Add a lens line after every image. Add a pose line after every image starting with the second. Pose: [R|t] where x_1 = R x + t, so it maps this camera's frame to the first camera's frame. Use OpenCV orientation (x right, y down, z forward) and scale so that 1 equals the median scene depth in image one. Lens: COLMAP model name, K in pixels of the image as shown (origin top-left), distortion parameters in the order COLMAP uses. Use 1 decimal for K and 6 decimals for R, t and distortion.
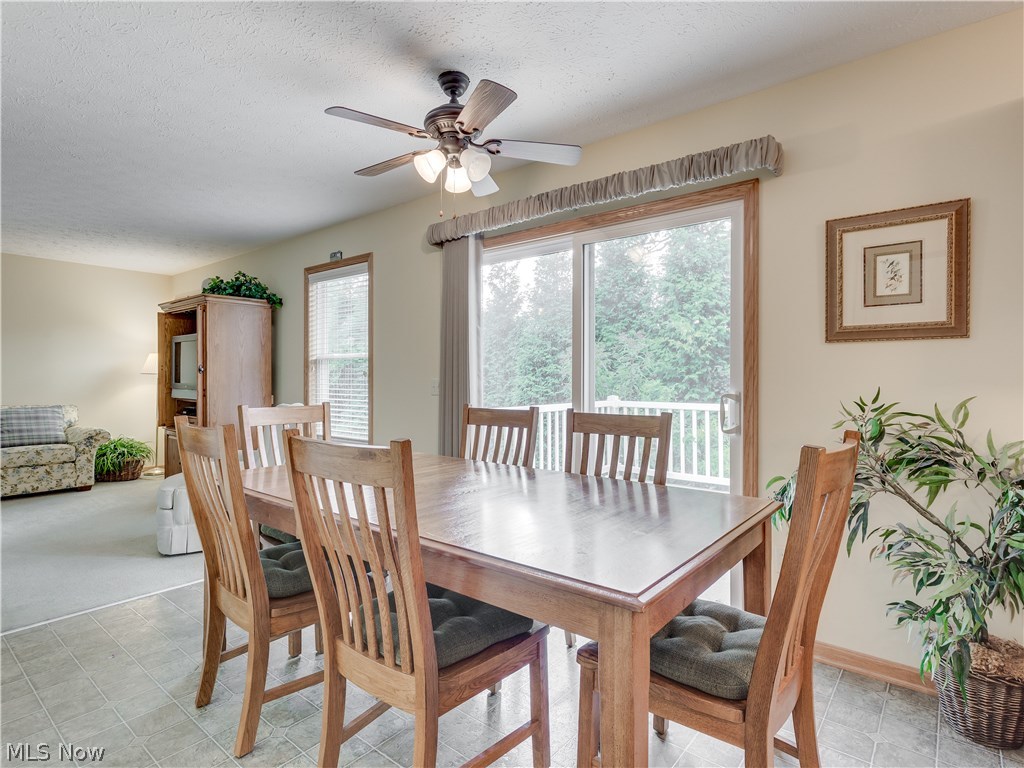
lens RADIAL K [[529.9, 0, 513.2], [0, 529.9, 380.3], [0, 0, 1]] dist [0.016088, -0.000275]
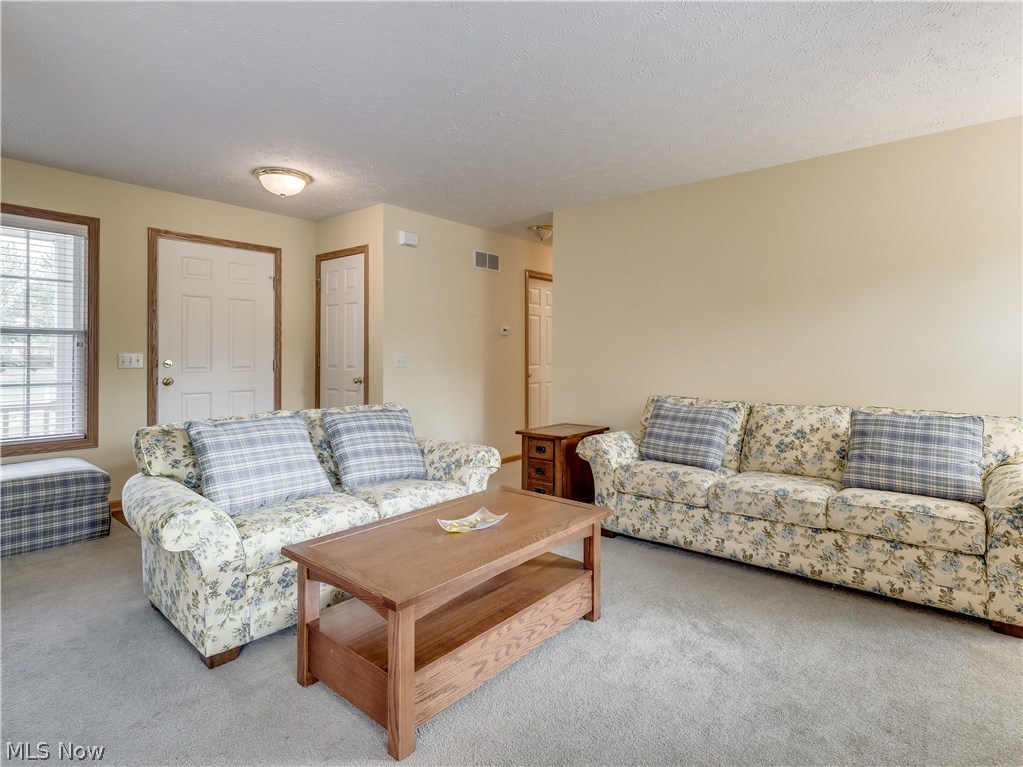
lens RADIAL K [[529.4, 0, 542.0], [0, 529.4, 358.6], [0, 0, 1]] dist [0.016088, -0.000275]
pose [[-0.005549, 0.008486, -0.999949, -0.396087], [-0.002625, 0.999960, 0.008500, -0.008145], [0.999981, 0.002672, -0.005526, 0.656845]]
